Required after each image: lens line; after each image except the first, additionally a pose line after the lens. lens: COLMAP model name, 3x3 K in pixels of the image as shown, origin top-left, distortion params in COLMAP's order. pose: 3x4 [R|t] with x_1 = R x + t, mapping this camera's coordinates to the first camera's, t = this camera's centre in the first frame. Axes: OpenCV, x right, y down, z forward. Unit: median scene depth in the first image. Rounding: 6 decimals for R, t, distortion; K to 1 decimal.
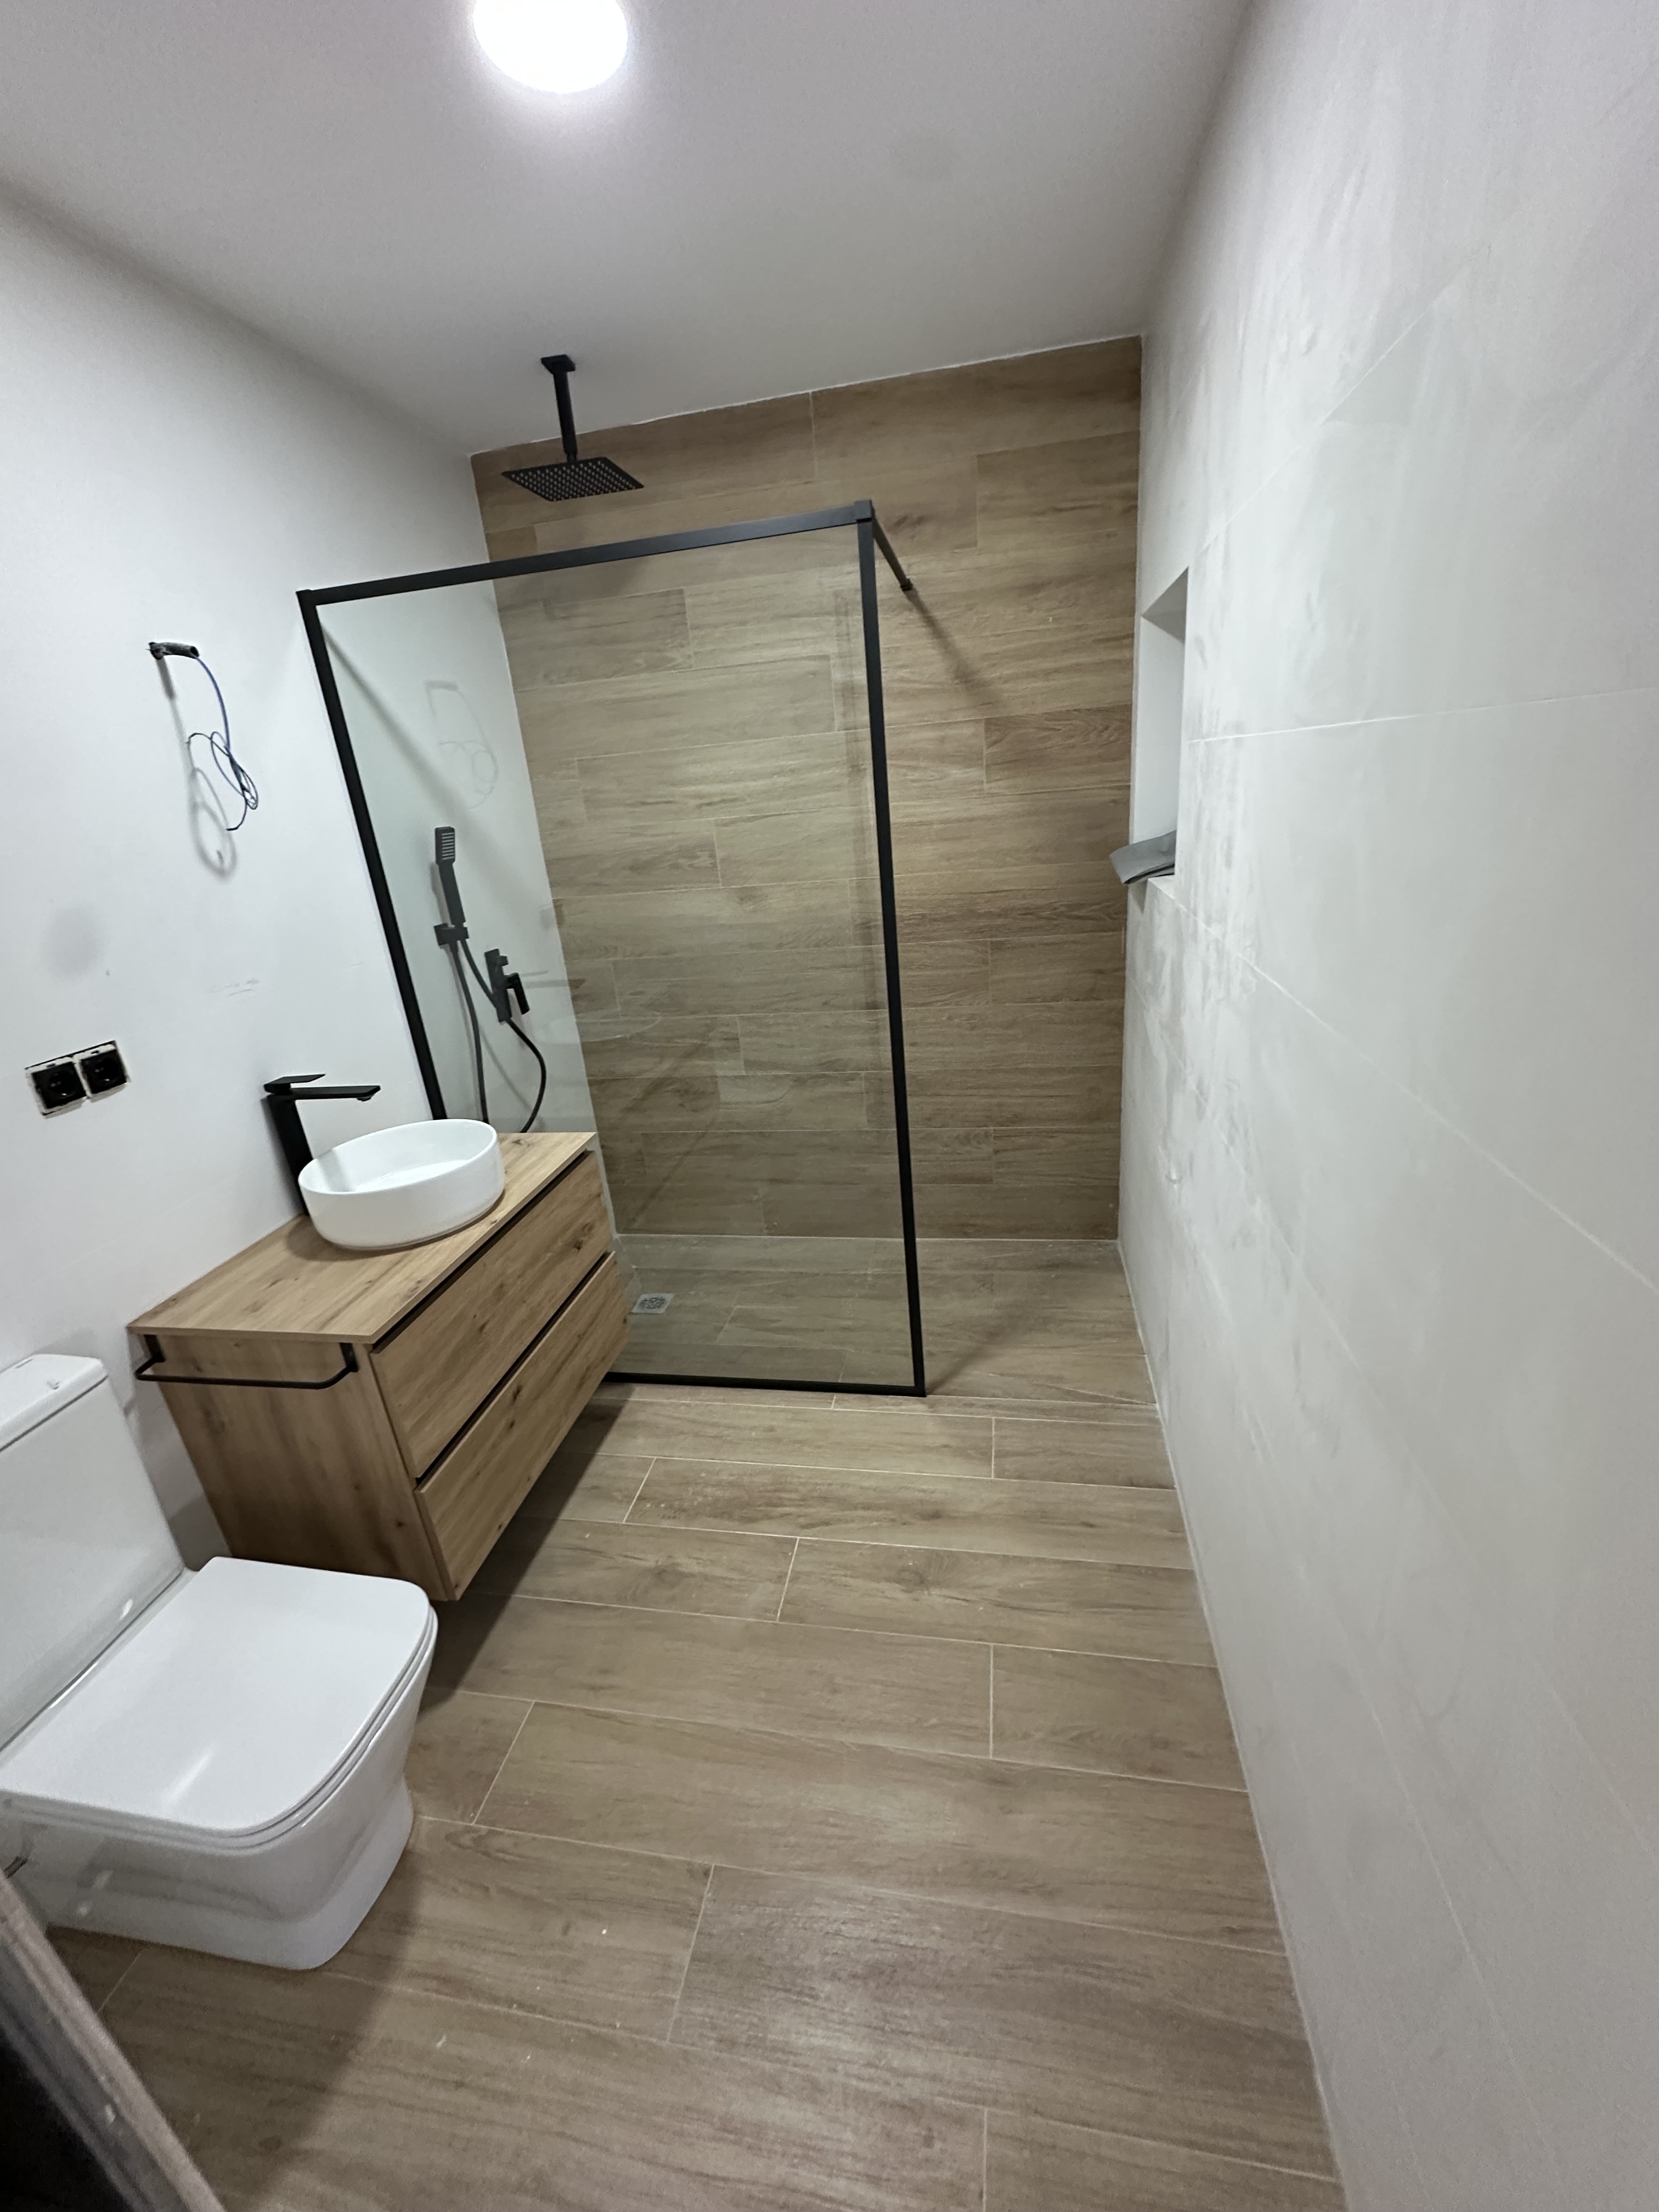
lens RADIAL K [[890.2, 0, 829.5], [0, 890.2, 1106.0], [0, 0, 1]] dist [0.002073, -0.004725]
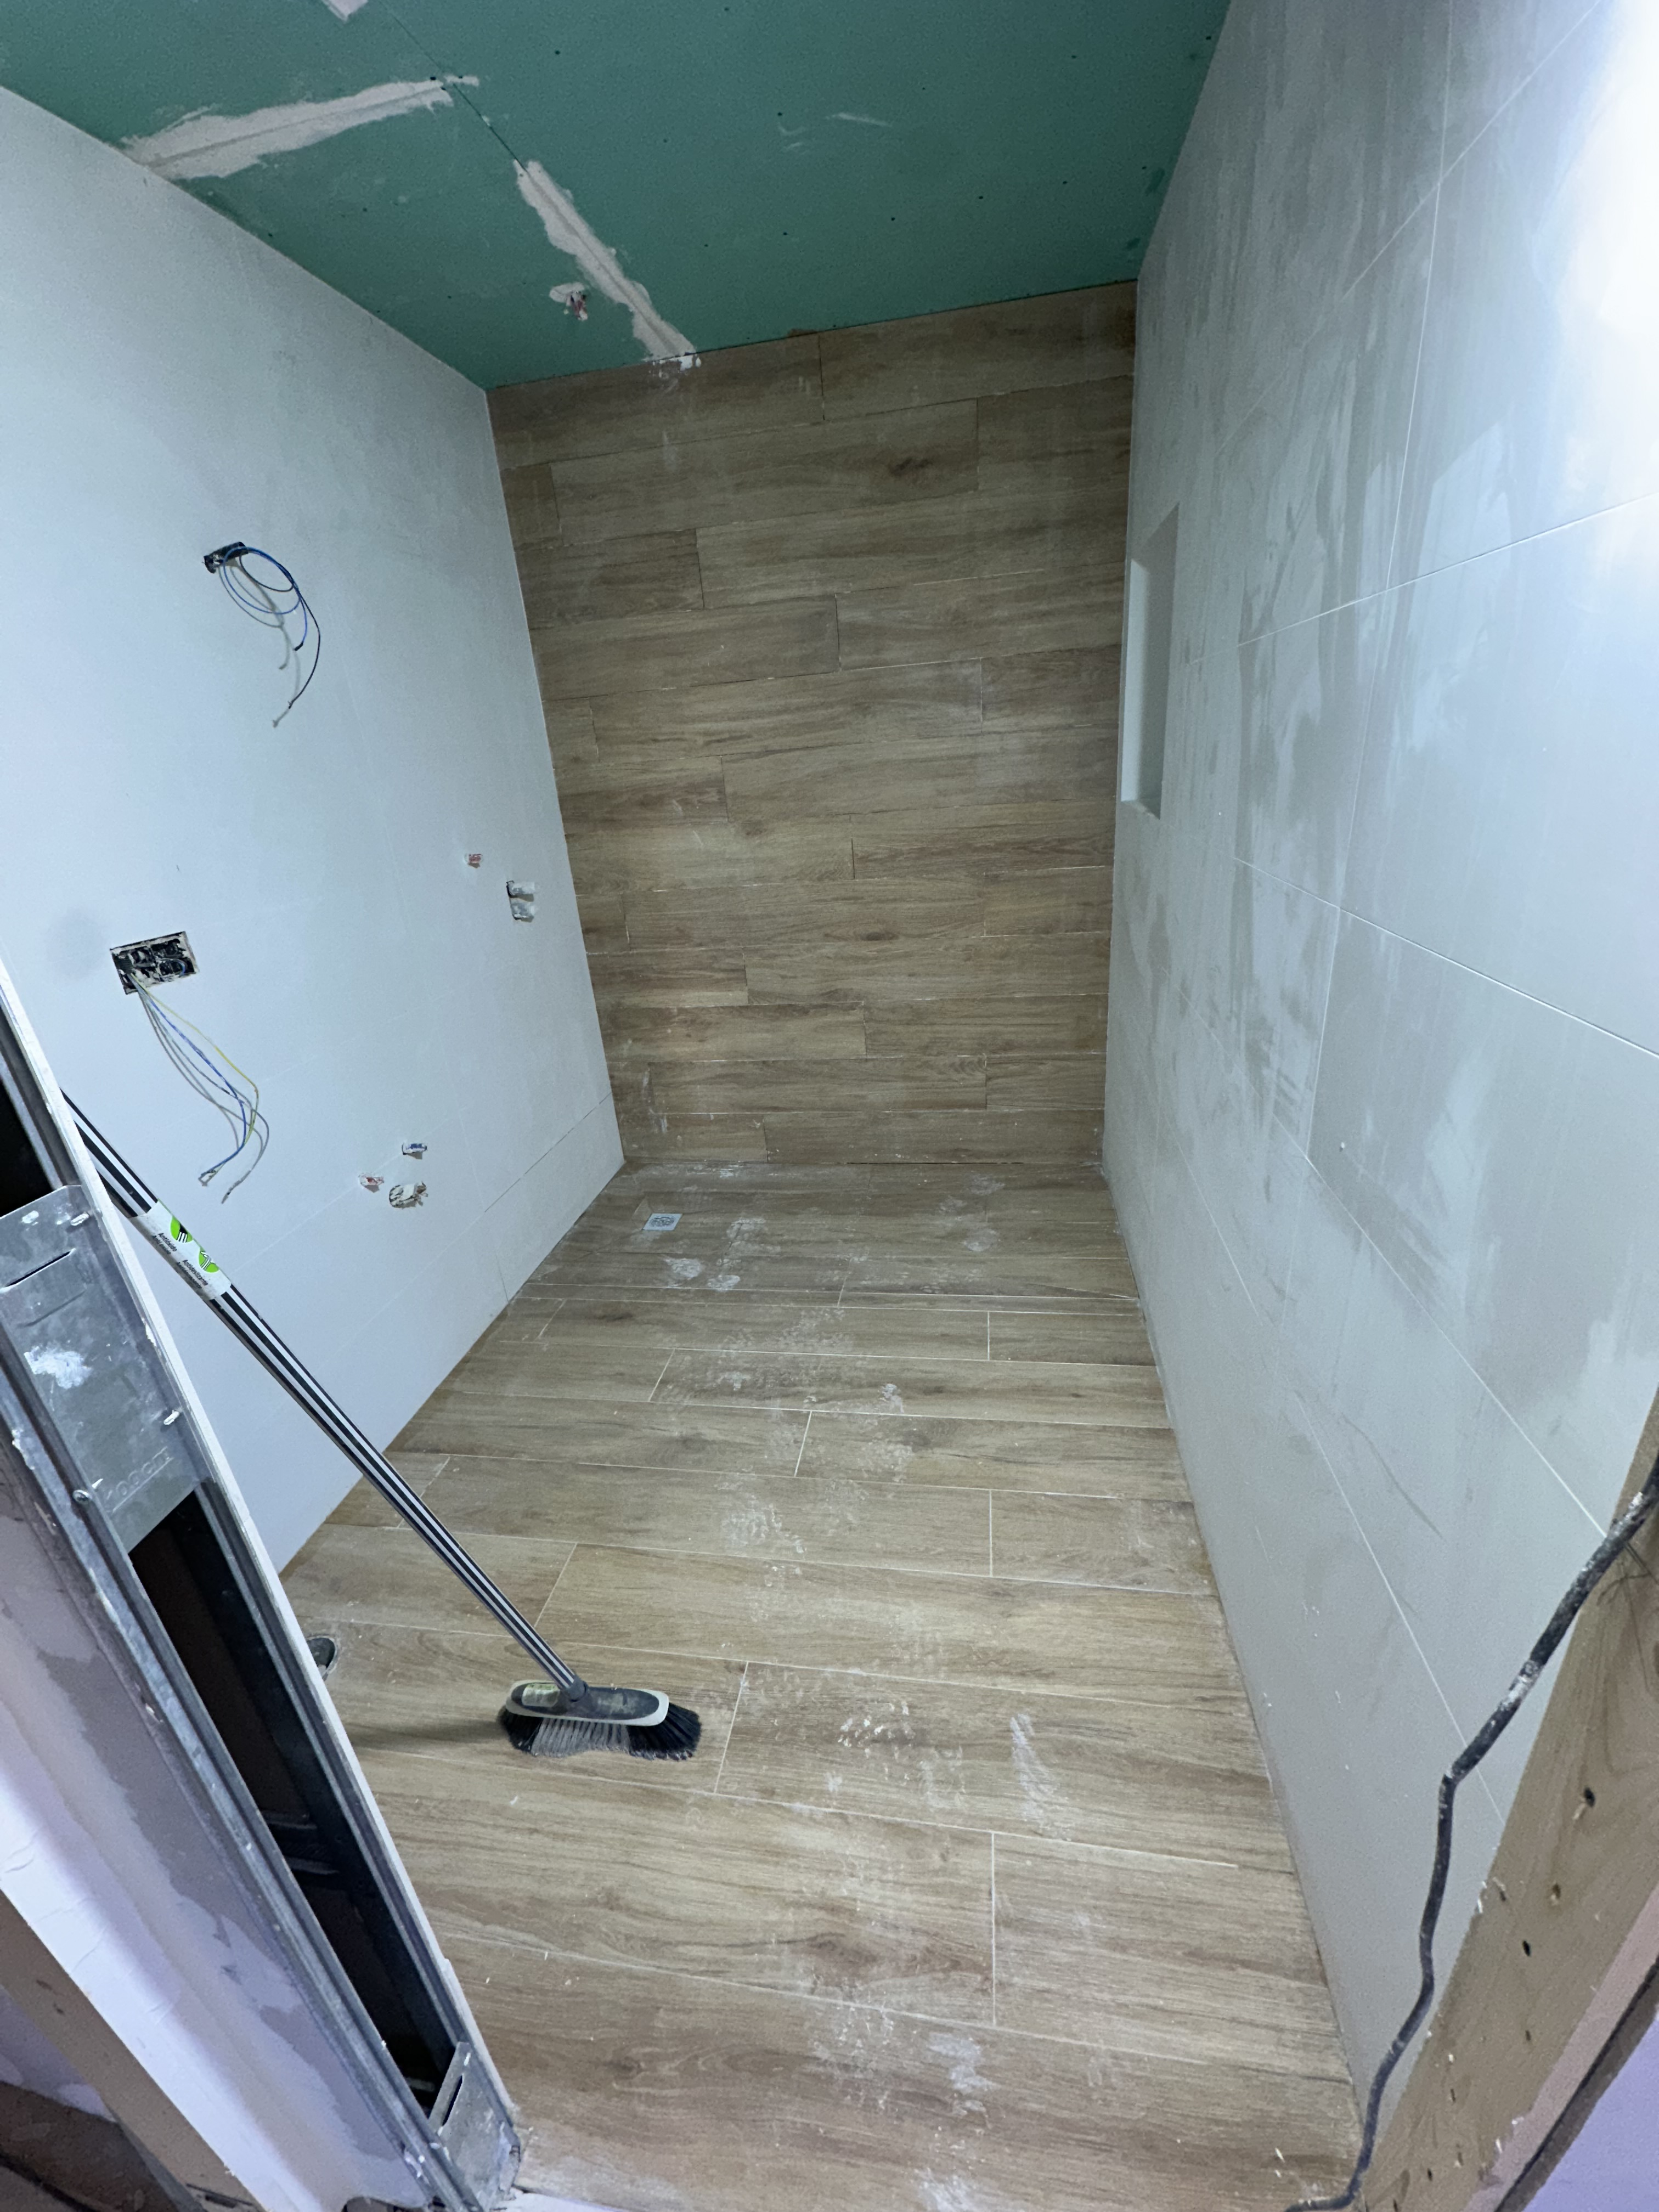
lens RADIAL K [[885.7, 0, 829.5], [0, 885.7, 1106.0], [0, 0, 1]] dist [-0.002671, -0.000024]
pose [[0.999775, 0.000975, 0.021170, -0.033965], [-0.001584, 0.999585, 0.028768, 0.076446], [-0.021133, -0.028795, 0.999362, -0.068132]]
